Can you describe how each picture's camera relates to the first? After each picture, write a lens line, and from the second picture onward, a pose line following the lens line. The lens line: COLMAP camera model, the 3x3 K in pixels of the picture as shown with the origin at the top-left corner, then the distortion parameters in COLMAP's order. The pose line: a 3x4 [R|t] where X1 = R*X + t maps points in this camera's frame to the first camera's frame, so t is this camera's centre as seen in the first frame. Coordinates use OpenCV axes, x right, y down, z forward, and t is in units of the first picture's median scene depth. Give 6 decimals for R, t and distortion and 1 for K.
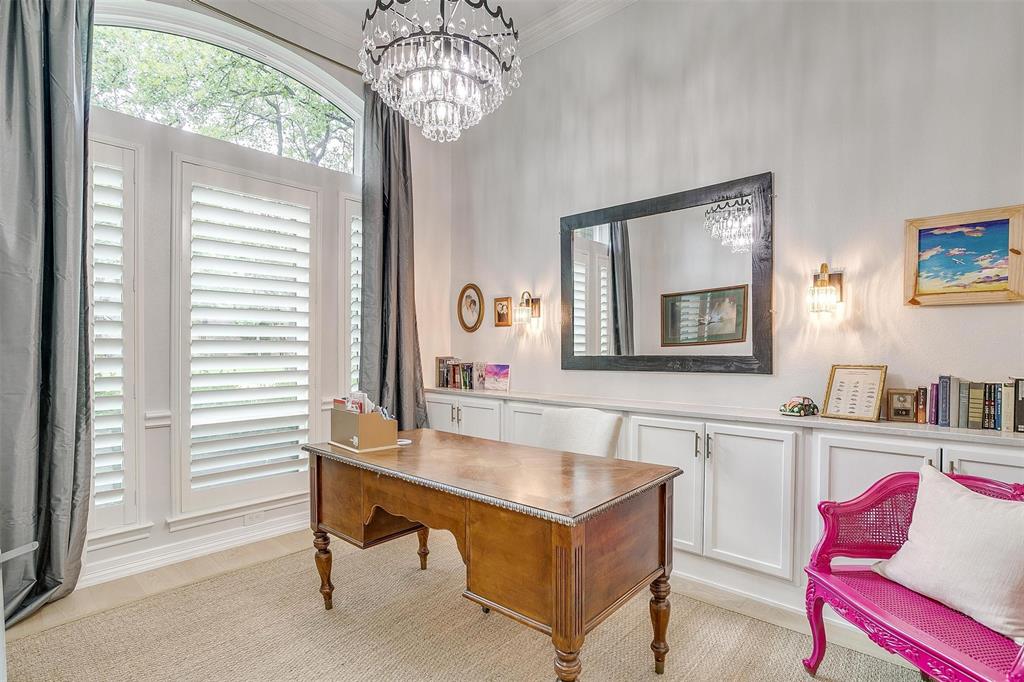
lens RADIAL K [[505.4, 0, 510.0], [0, 505.4, 349.8], [0, 0, 1]] dist [-0.035816, 0.015542]
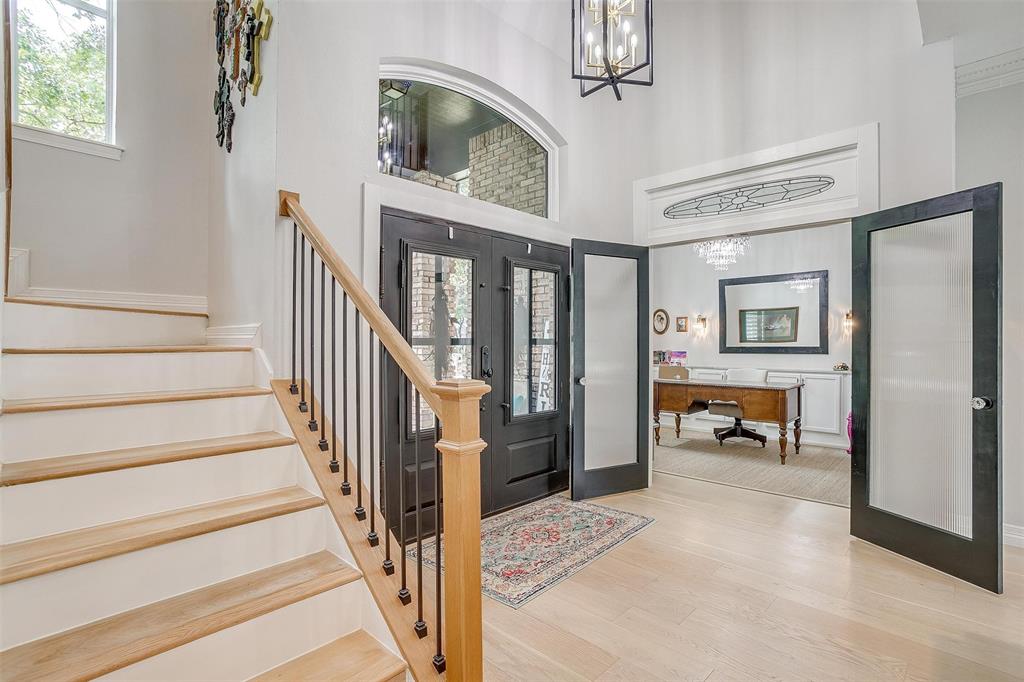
lens RADIAL K [[505.4, 0, 507.2], [0, 505.4, 334.7], [0, 0, 1]] dist [-0.035816, 0.015542]
pose [[0.999922, 0.008180, -0.009485, -0.716888], [-0.008402, 0.999687, -0.023546, 0.017653], [0.009289, 0.023623, 0.999678, -1.015378]]
